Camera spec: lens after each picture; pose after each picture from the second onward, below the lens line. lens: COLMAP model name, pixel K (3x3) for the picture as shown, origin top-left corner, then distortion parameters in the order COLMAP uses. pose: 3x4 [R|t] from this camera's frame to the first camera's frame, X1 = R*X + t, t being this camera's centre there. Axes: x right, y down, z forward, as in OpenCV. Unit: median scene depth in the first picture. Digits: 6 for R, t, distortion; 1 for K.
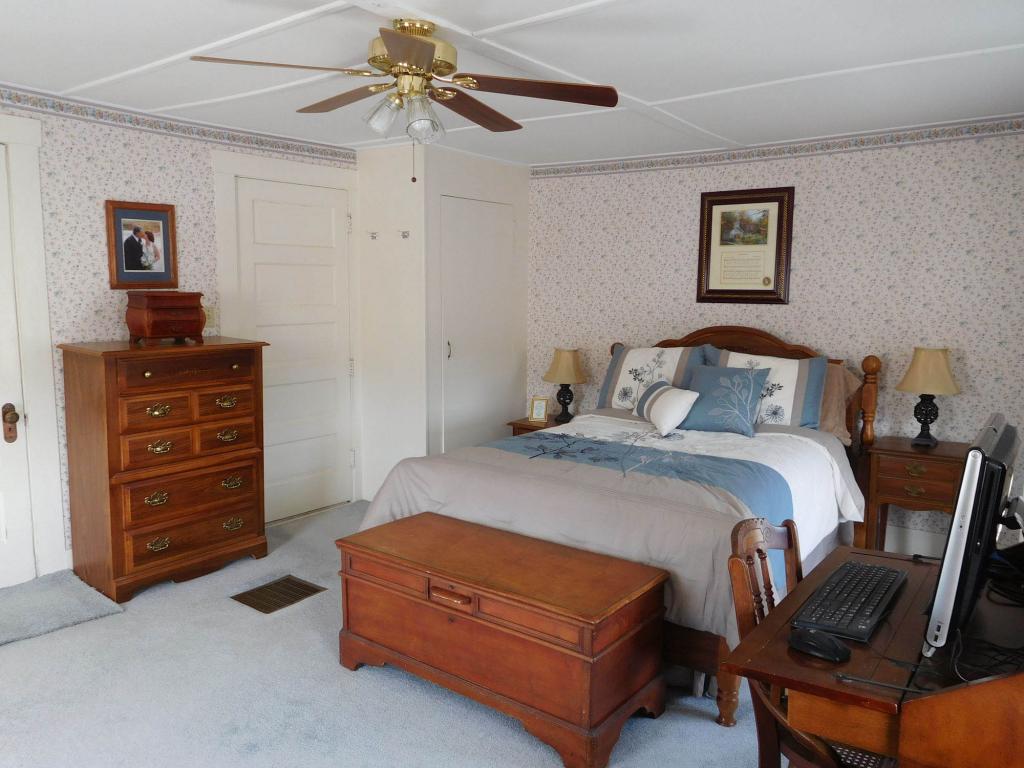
lens RADIAL K [[760.7, 0, 509.6], [0, 760.7, 384.7], [0, 0, 1]] dist [-0.014290, -0.007571]
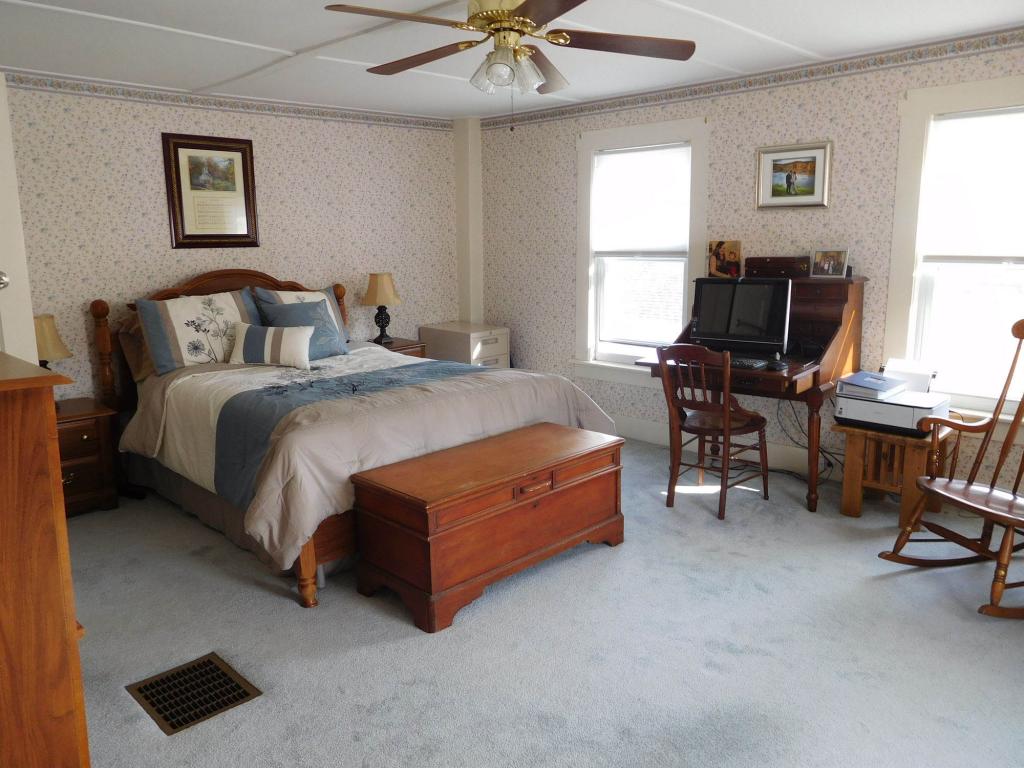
lens RADIAL K [[760.7, 0, 516.9], [0, 760.7, 380.6], [0, 0, 1]] dist [-0.014290, -0.007571]
pose [[0.130988, -0.194390, 0.972139, -0.697740], [0.138773, 0.974529, 0.176169, -0.057289], [-0.981623, 0.111831, 0.154627, 0.468864]]
